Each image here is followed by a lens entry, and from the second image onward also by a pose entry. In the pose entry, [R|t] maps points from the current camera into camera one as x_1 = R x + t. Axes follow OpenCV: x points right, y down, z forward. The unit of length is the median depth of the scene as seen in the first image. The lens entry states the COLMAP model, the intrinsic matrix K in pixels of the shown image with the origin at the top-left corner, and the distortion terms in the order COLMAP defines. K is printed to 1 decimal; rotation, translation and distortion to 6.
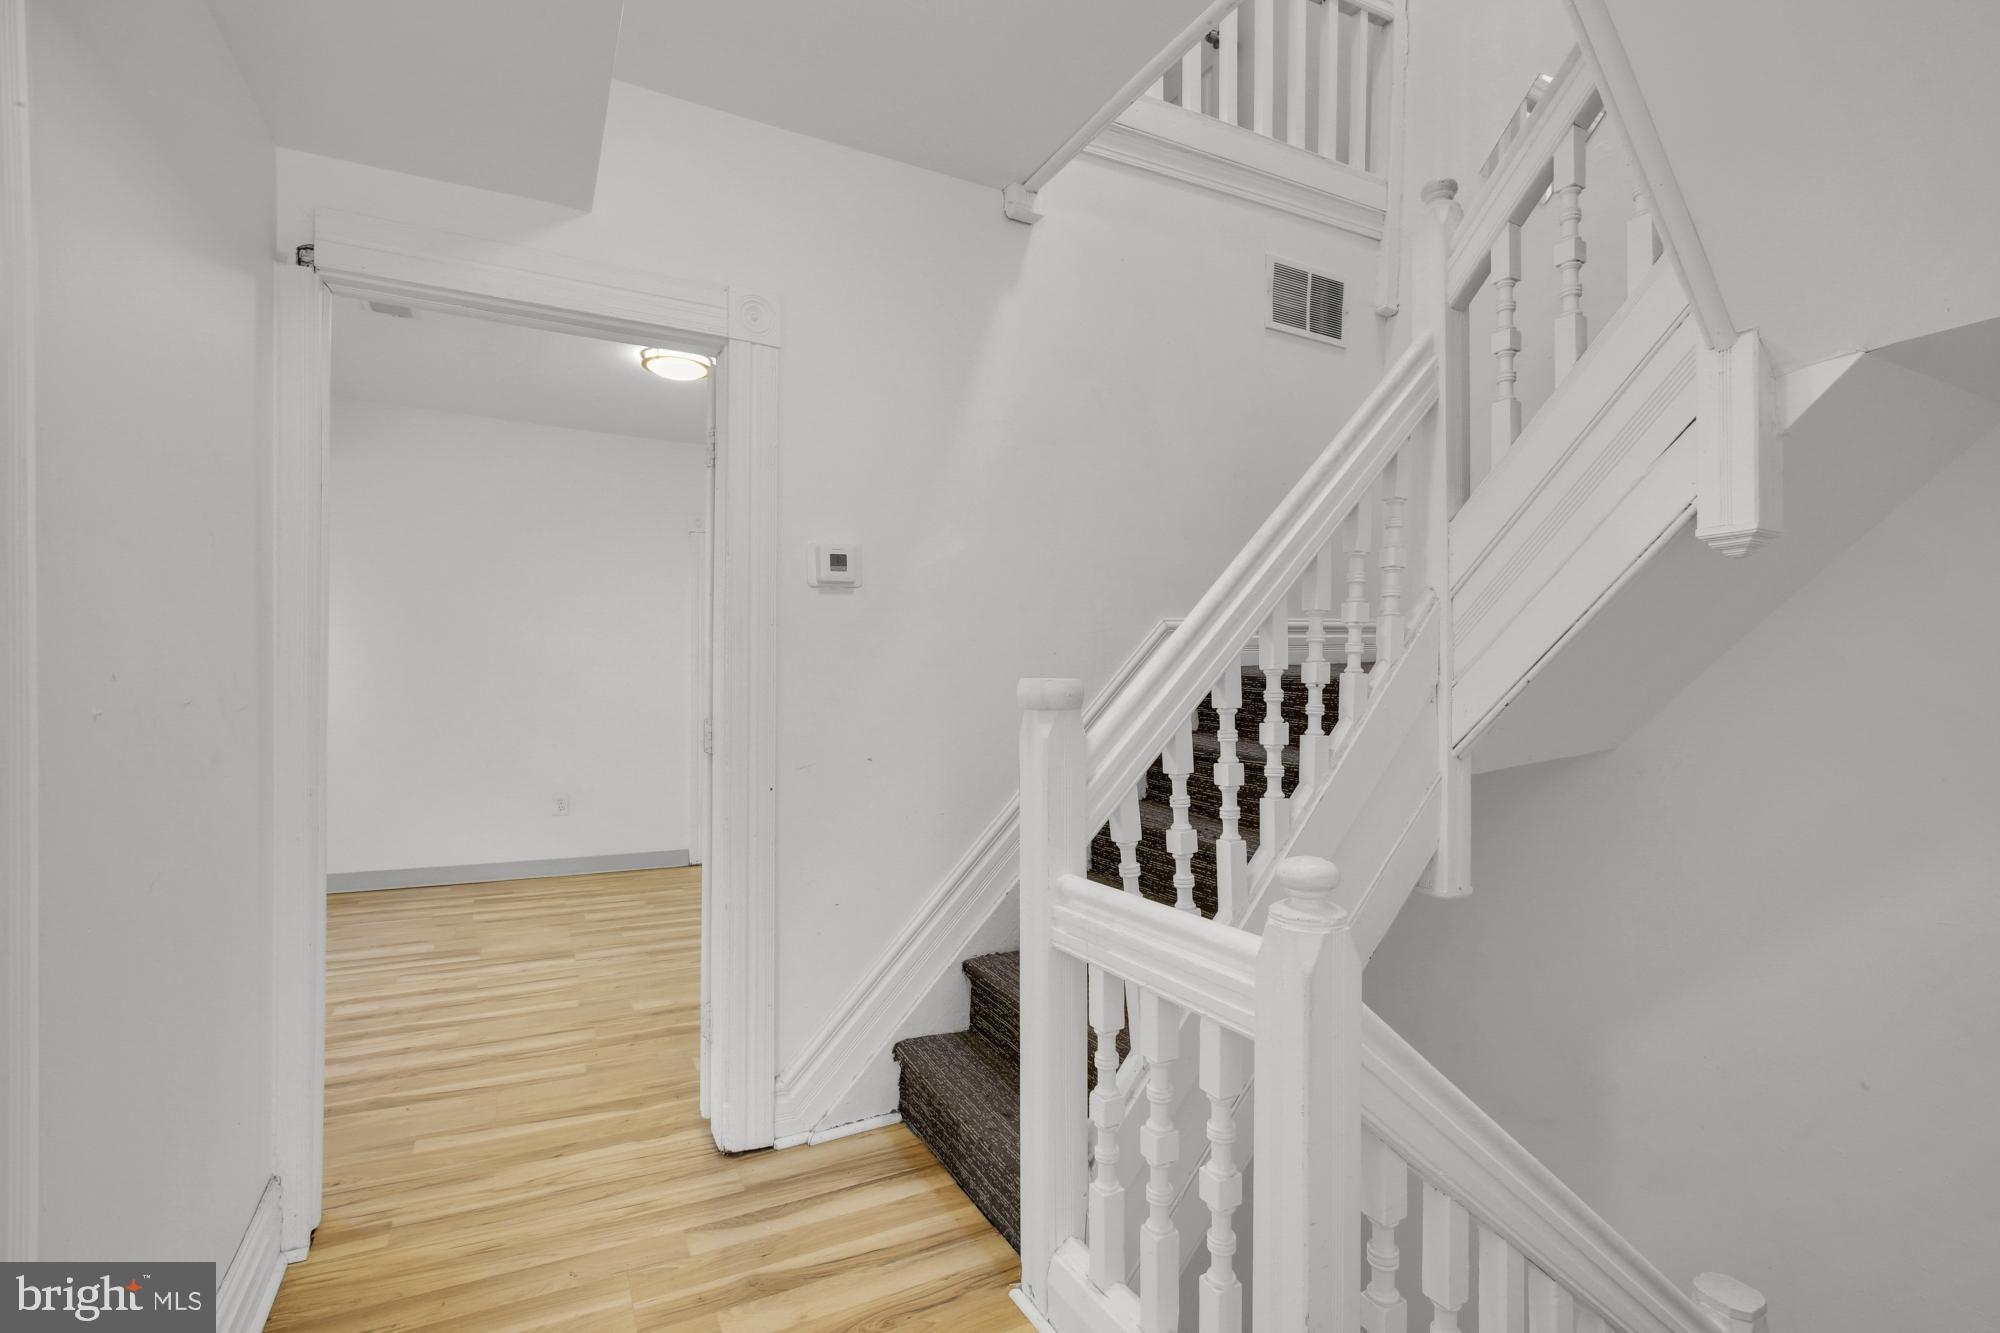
lens RADIAL K [[924.8, 0, 996.0], [0, 924.8, 676.7], [0, 0, 1]] dist [-0.002938, -0.001575]
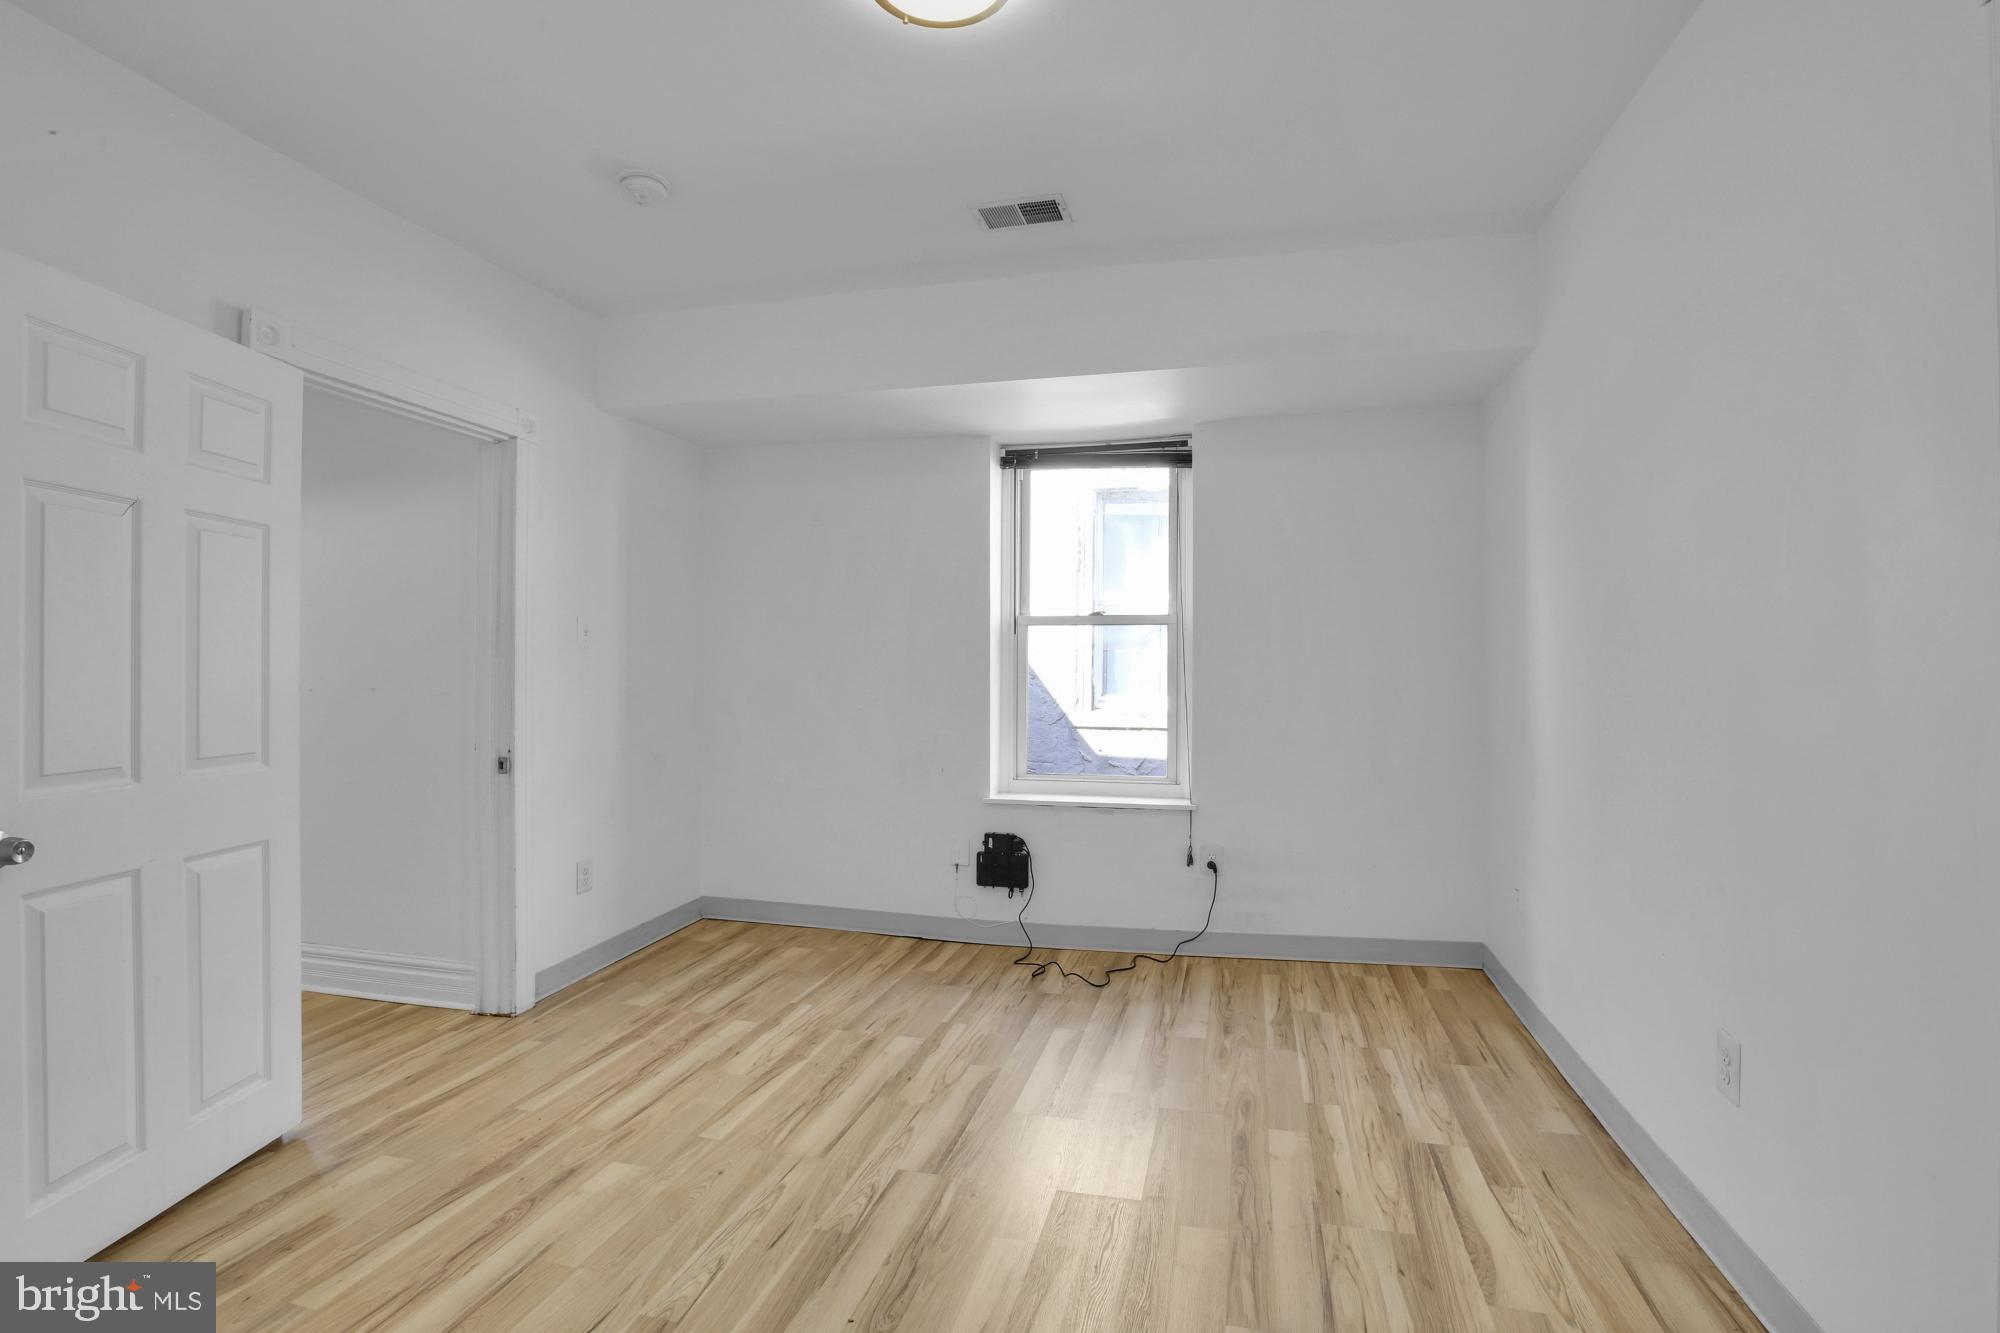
lens RADIAL K [[924.8, 0, 997.6], [0, 924.8, 668.1], [0, 0, 1]] dist [-0.002938, -0.001575]
pose [[-0.678337, -0.001800, -0.734749, -0.075002], [0.007176, 0.999933, -0.009075, -0.015406], [0.734716, -0.011428, -0.678278, 1.899035]]
